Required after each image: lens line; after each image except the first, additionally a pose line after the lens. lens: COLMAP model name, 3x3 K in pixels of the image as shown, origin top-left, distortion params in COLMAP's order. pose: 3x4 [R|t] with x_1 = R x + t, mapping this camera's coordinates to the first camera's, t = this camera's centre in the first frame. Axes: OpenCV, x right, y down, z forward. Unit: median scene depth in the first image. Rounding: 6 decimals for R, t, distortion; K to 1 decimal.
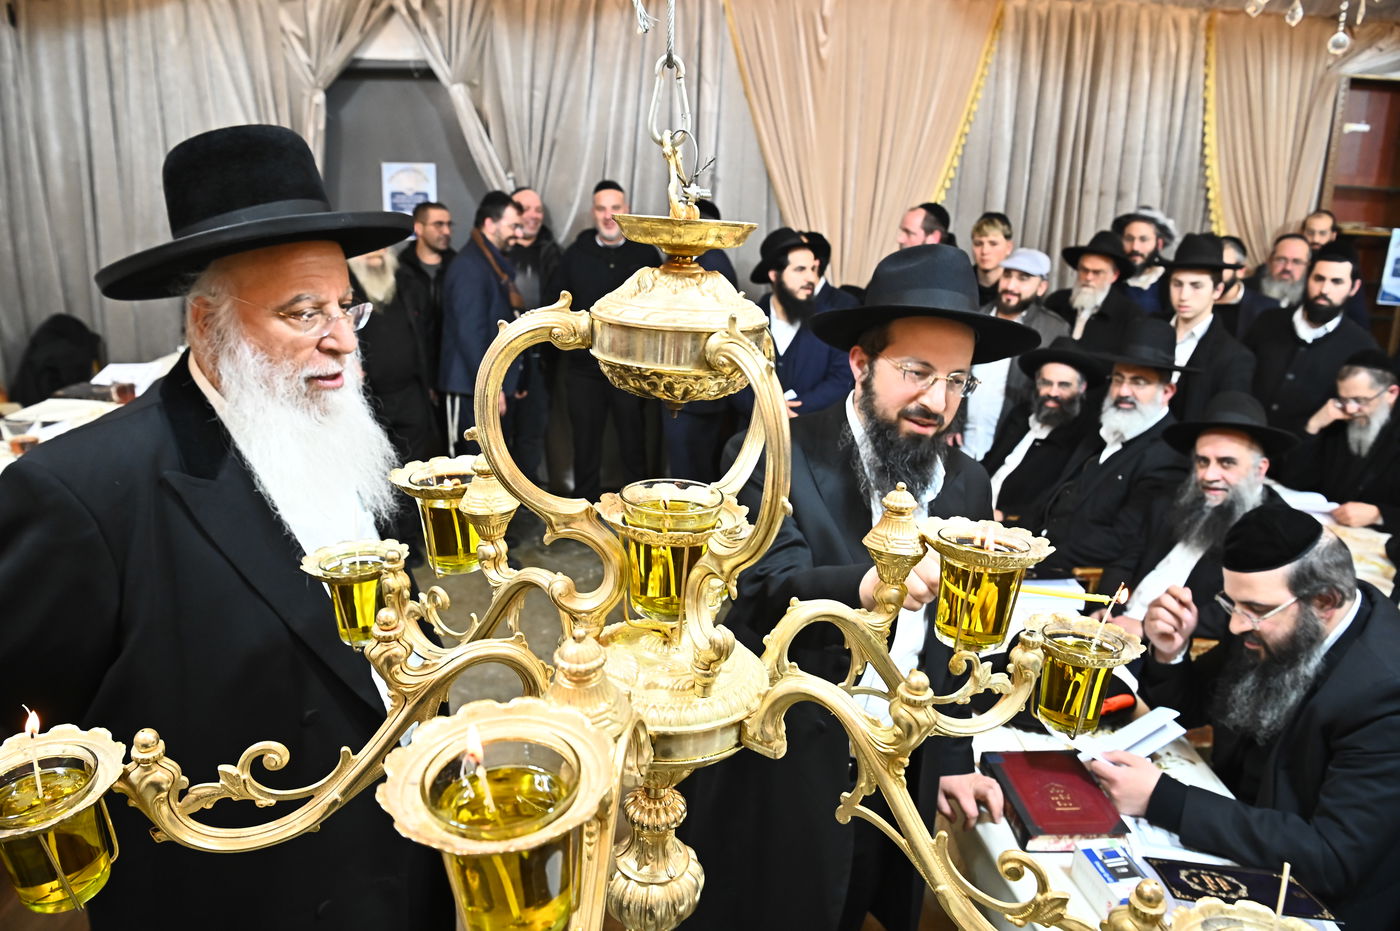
lens RADIAL K [[953.4, 0, 710.3], [0, 953.4, 454.7], [0, 0, 1]] dist [-0.084859, 0.018852]
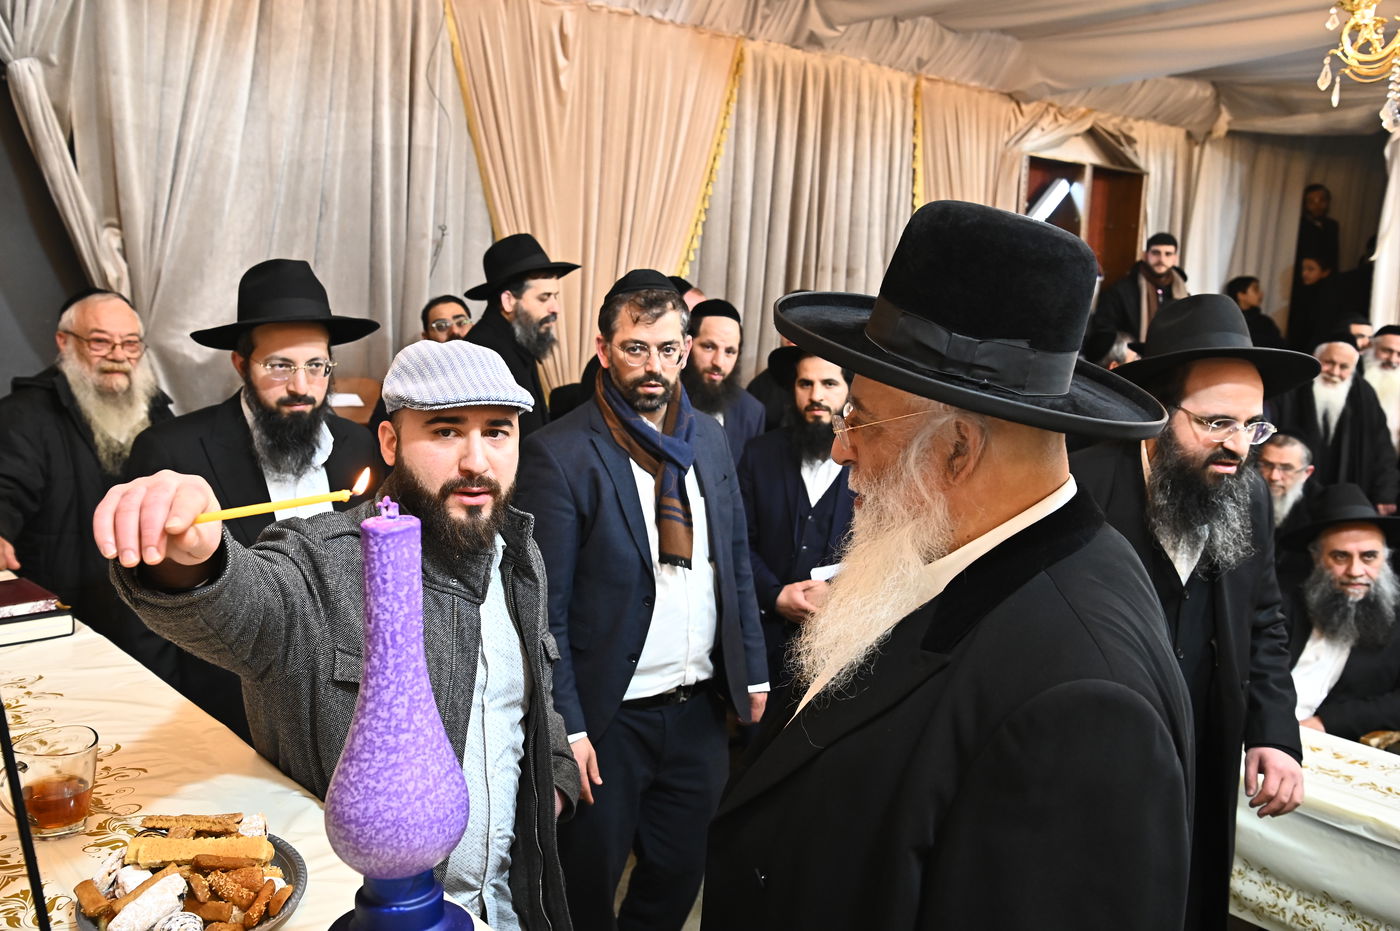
lens RADIAL K [[1276.5, 0, 692.3], [0, 1276.5, 464.1], [0, 0, 1]] dist [0.012327, 0.000000]
pose [[0.775150, -0.073867, 0.627444, -2.564877], [0.123521, 0.991694, -0.035850, -0.377931], [-0.619584, 0.105292, 0.777836, 0.861066]]
